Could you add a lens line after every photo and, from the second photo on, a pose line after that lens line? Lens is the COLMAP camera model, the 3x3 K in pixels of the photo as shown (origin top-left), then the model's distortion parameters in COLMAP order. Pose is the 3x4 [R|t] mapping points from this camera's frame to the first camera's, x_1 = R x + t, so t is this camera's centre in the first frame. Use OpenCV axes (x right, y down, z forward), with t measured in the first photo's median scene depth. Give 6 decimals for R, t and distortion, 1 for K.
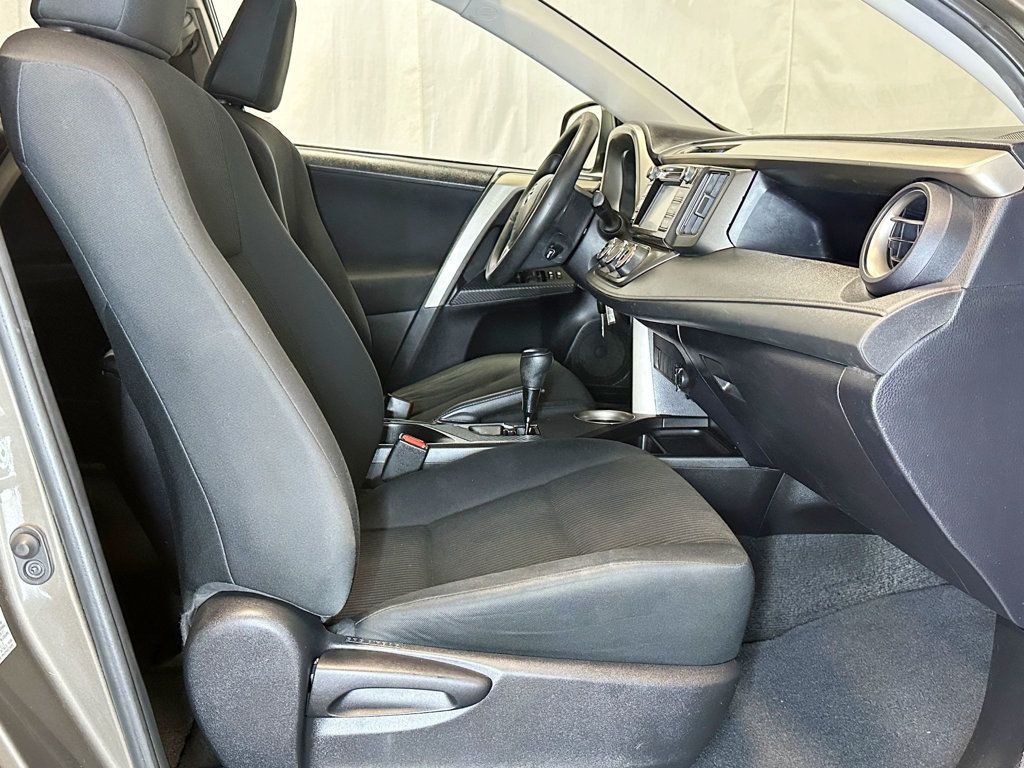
lens RADIAL K [[986.9, 0, 528.8], [0, 986.9, 382.0], [0, 0, 1]] dist [0.186190, -0.460886]
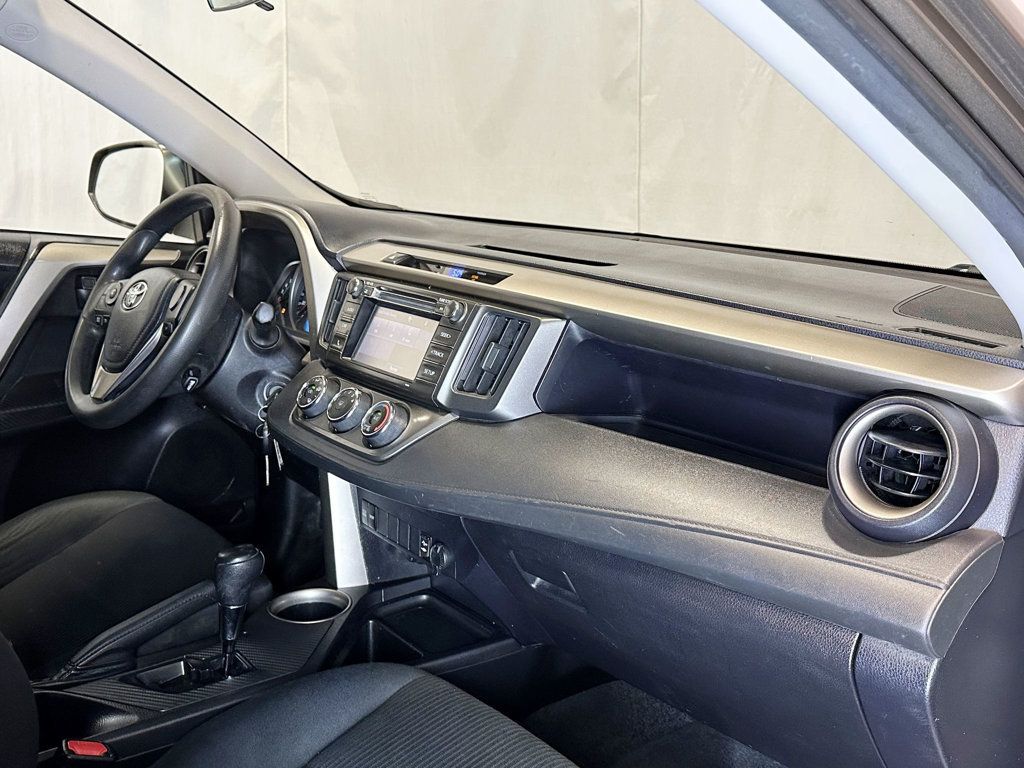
lens RADIAL K [[986.9, 0, 528.8], [0, 986.9, 382.0], [0, 0, 1]] dist [0.186190, -0.460886]
pose [[0.848875, -0.093370, 0.520282, -0.171771], [0.086377, 0.995548, 0.037731, -0.156864], [-0.521489, 0.012912, 0.853161, 0.277696]]
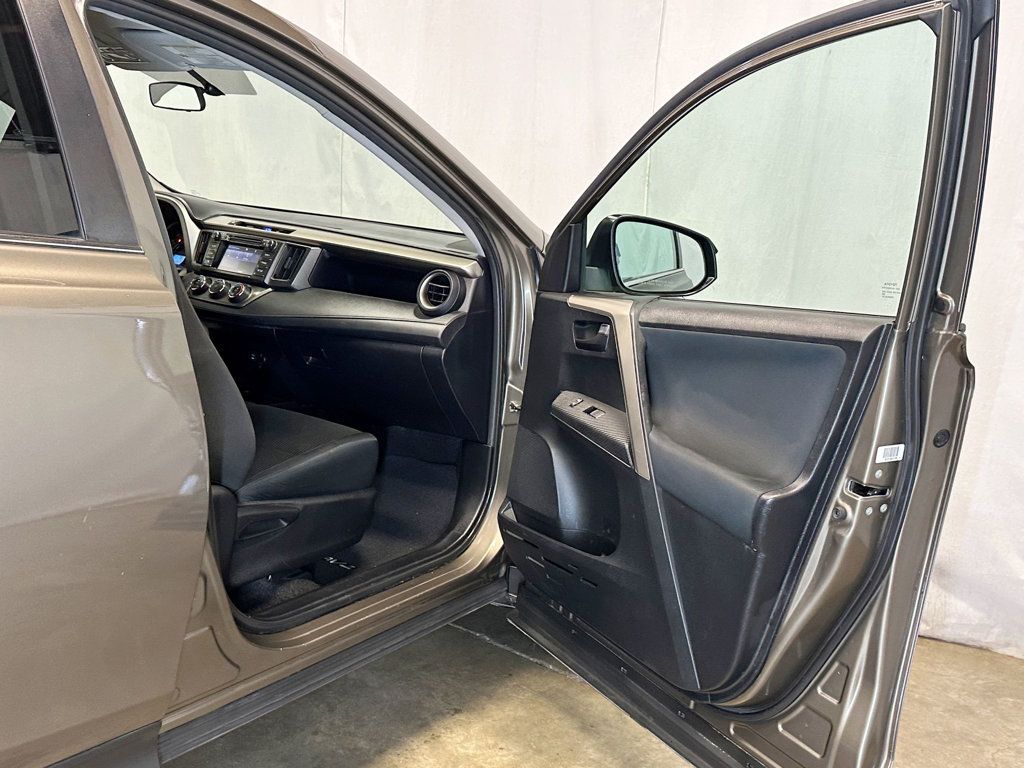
lens RADIAL K [[986.9, 0, 528.8], [0, 986.9, 382.0], [0, 0, 1]] dist [0.186190, -0.460886]
pose [[0.679008, -0.087919, 0.728847, -0.736725], [0.081293, 0.995702, 0.044375, -0.008787], [-0.729616, 0.029119, 0.683237, -0.469426]]
